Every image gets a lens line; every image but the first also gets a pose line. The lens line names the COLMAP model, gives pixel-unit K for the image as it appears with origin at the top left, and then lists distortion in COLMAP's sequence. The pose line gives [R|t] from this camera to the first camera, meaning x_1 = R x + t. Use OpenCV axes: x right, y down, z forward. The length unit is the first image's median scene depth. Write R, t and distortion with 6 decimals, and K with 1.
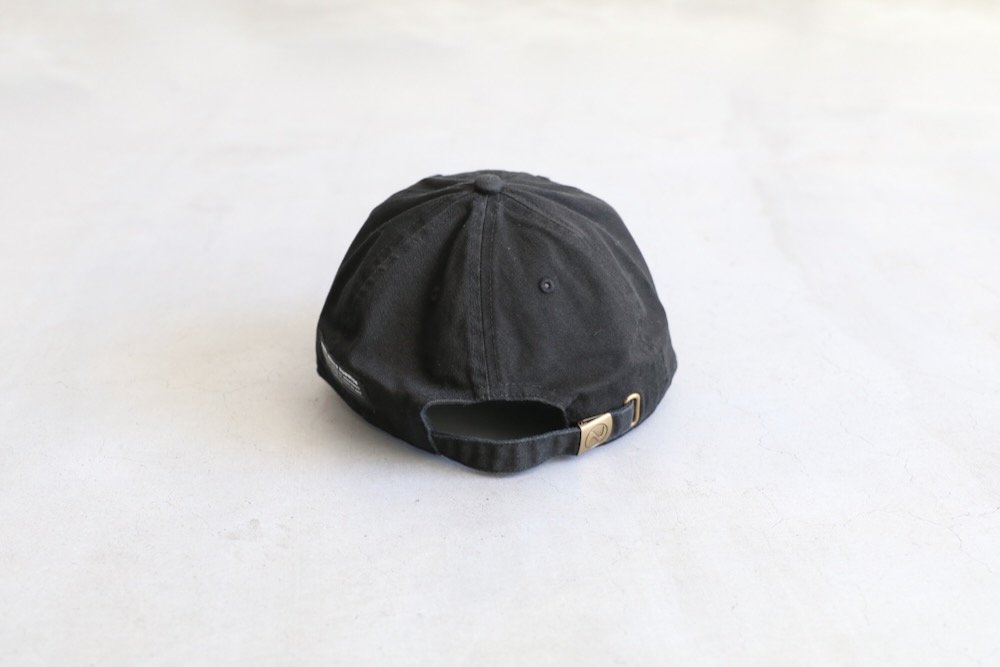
lens RADIAL K [[1249.8, 0, 500.0], [0, 1249.8, 333.5], [0, 0, 1]] dist [-0.086897, 0.019881]
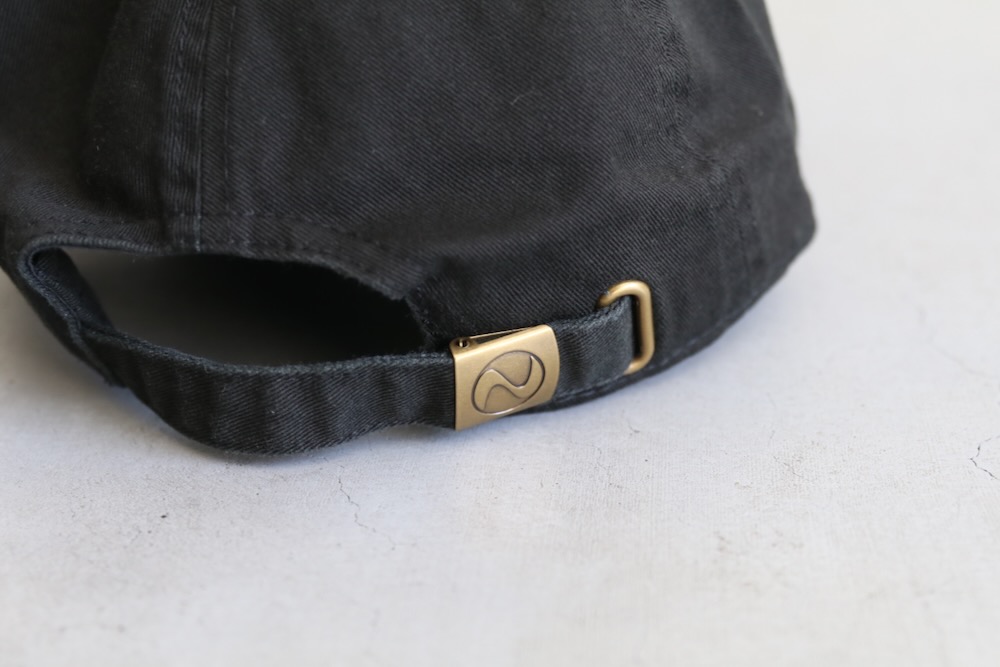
lens RADIAL K [[1771.0, 0, 500.0], [0, 1771.0, 333.5], [0, 0, 1]] dist [0.016905, -0.054012]
pose [[0.972783, 0.104812, -0.206659, 0.186161], [-0.094403, 0.993747, 0.059630, 0.037364], [0.211617, -0.038498, 0.976594, 0.500138]]
